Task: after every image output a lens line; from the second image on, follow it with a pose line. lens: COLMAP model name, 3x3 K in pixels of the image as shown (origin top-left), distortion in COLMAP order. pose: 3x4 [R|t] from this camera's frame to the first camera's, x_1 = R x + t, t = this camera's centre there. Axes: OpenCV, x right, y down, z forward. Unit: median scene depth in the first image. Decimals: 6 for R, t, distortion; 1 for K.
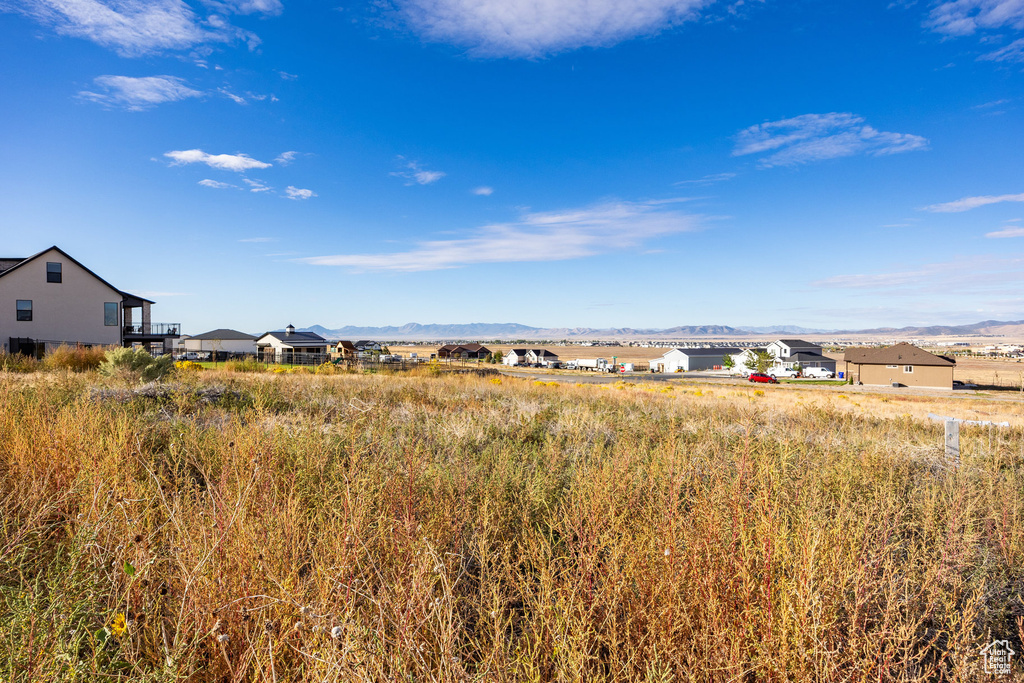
lens RADIAL K [[613.0, 0, 503.7], [0, 613.0, 341.6], [0, 0, 1]] dist [-0.011218, -0.003504]
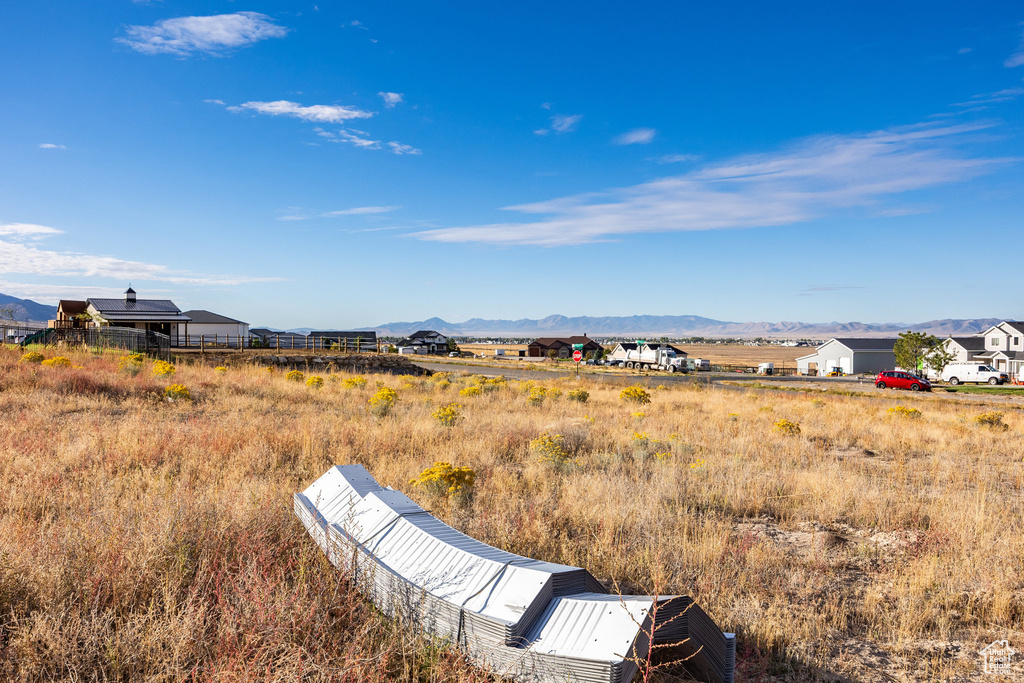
lens RADIAL K [[801.4, 0, 521.6], [0, 801.4, 334.1], [0, 0, 1]] dist [-0.010993, 0.001164]
pose [[0.977928, 0.003843, -0.208907, 0.078596], [-0.005776, 0.999946, -0.008643, 0.008629], [0.208862, 0.009659, 0.977897, 0.082819]]
